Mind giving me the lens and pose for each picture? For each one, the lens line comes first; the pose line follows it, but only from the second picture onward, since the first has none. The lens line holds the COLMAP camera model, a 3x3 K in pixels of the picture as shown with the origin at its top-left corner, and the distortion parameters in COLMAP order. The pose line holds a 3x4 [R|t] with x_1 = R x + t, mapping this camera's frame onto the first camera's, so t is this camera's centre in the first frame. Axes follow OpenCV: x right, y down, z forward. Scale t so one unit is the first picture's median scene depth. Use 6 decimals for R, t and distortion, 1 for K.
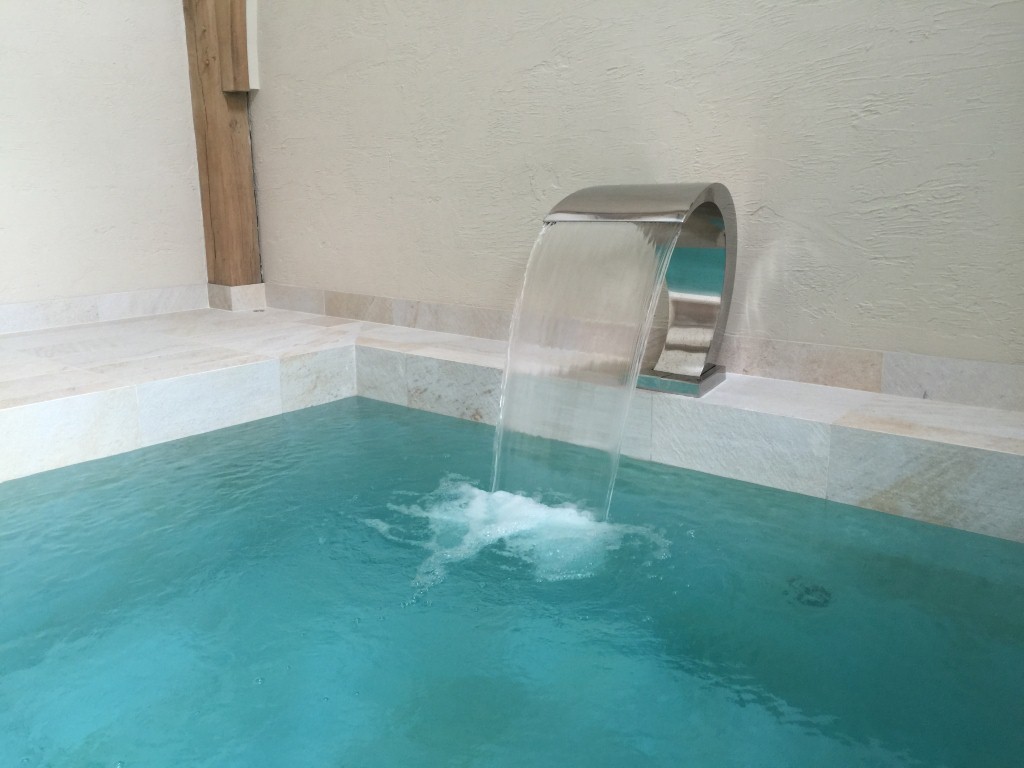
lens RADIAL K [[874.7, 0, 512.8], [0, 874.7, 383.2], [0, 0, 1]] dist [0.072795, -0.108220]
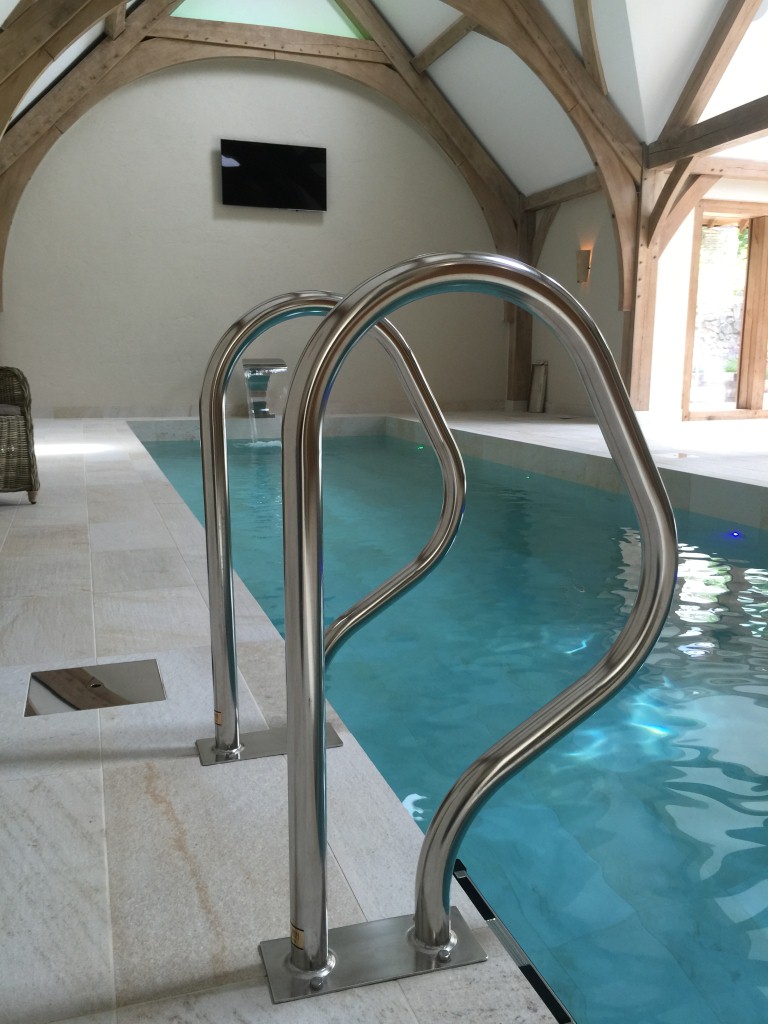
lens RADIAL K [[870.1, 0, 382.9], [0, 870.1, 513.1], [0, 0, 1]] dist [0.057290, -0.052564]
pose [[0.512787, -0.138457, 0.847277, -2.081669], [0.184034, 0.981696, 0.049042, 0.241559], [-0.838559, 0.130780, 0.528882, -0.967584]]
